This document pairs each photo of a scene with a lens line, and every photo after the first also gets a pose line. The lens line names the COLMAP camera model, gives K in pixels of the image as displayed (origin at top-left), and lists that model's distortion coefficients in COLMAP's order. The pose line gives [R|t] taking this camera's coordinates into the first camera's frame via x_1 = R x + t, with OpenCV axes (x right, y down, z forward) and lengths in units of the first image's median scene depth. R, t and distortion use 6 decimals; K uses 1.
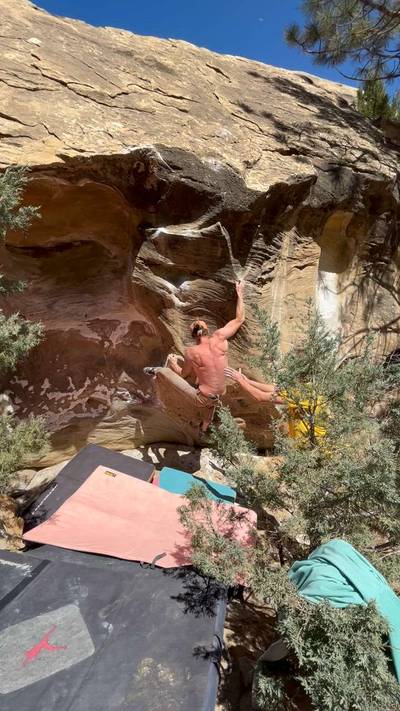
lens RADIAL K [[331.0, 0, 199.7], [0, 331.0, 358.3], [0, 0, 1]] dist [-0.001601, 0.000656]
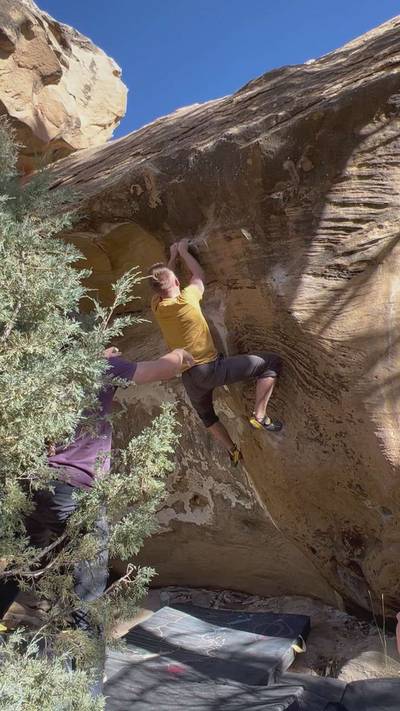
lens RADIAL K [[529.5, 0, 200.4], [0, 529.5, 352.4], [0, 0, 1]] dist [-0.004702, -0.001571]
pose [[0.585392, -0.192205, -0.787638, 0.781054], [-0.098848, 0.947325, -0.304639, 0.214432], [0.804702, 0.256190, 0.535557, 0.380960]]
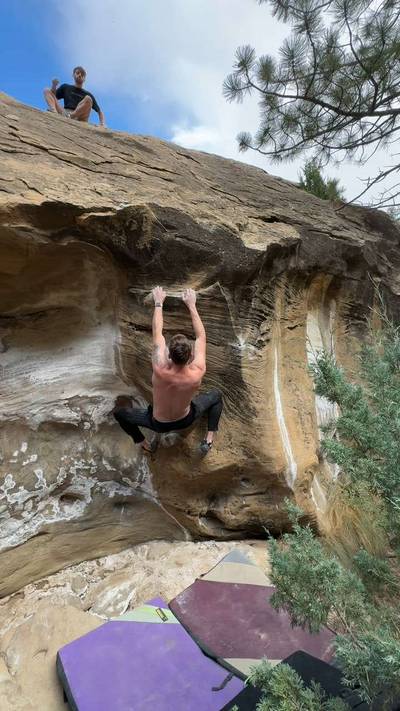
lens RADIAL K [[321.9, 0, 200.0], [0, 321.9, 355.5], [0, 0, 1]] dist [-0.007202, 0.000016]
pose [[0.991351, -0.050263, 0.121233, -0.097610], [0.074233, 0.976536, -0.202155, -0.033036], [-0.108228, 0.209406, 0.971821, 0.163764]]
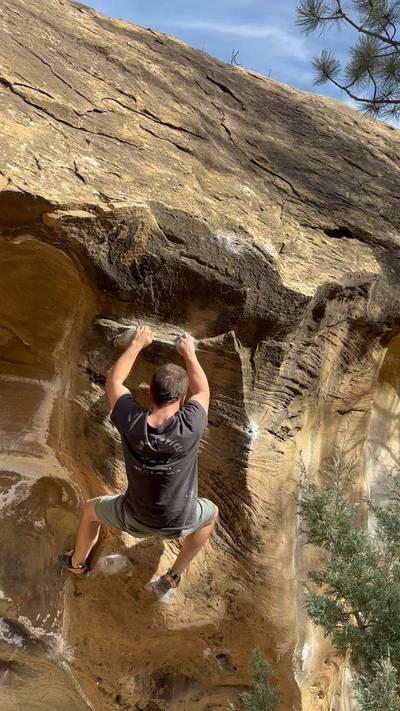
lens RADIAL K [[651.4, 0, 200.0], [0, 651.4, 355.5], [0, 0, 1]] dist [0.087650, -0.176665]
pose [[0.981228, 0.135940, 0.136789, -0.137735], [-0.093266, 0.955344, -0.280392, -0.031804], [-0.168797, 0.262371, 0.950089, -0.082259]]
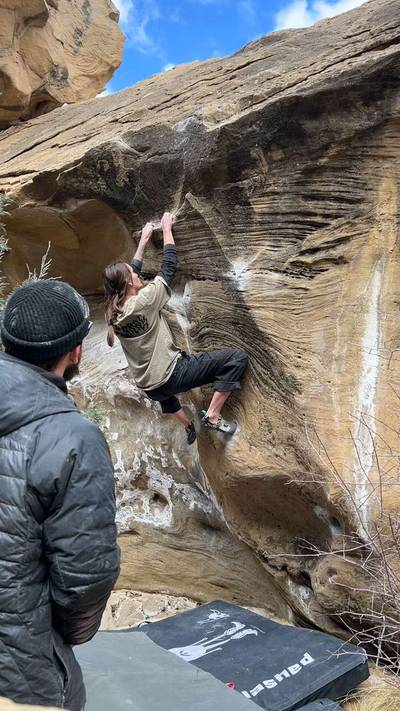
lens RADIAL K [[608.4, 0, 202.9], [0, 608.4, 356.1], [0, 0, 1]] dist [0.080414, -0.093560]
pose [[0.581479, -0.130762, -0.802984, 0.931026], [-0.162851, 0.948315, -0.272357, 0.217059], [0.797096, 0.289137, 0.530131, 0.406727]]
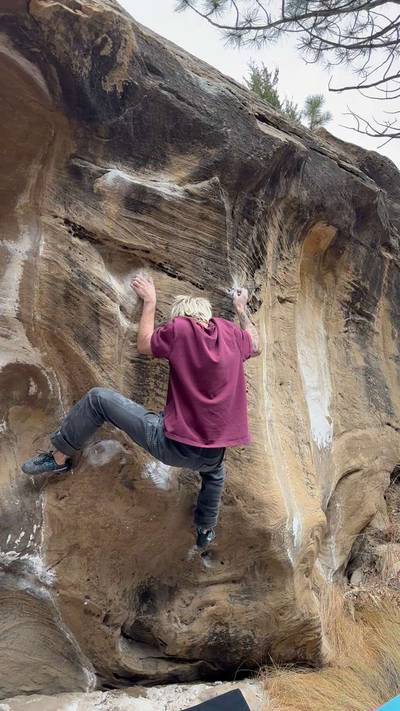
lens RADIAL K [[651.4, 0, 200.0], [0, 651.4, 355.5], [0, 0, 1]] dist [0.087650, -0.176665]
pose [[0.899856, 0.046667, 0.433683, -0.380959], [0.095133, 0.949327, -0.299547, 0.174439], [-0.425686, 0.310806, 0.849818, 0.157730]]
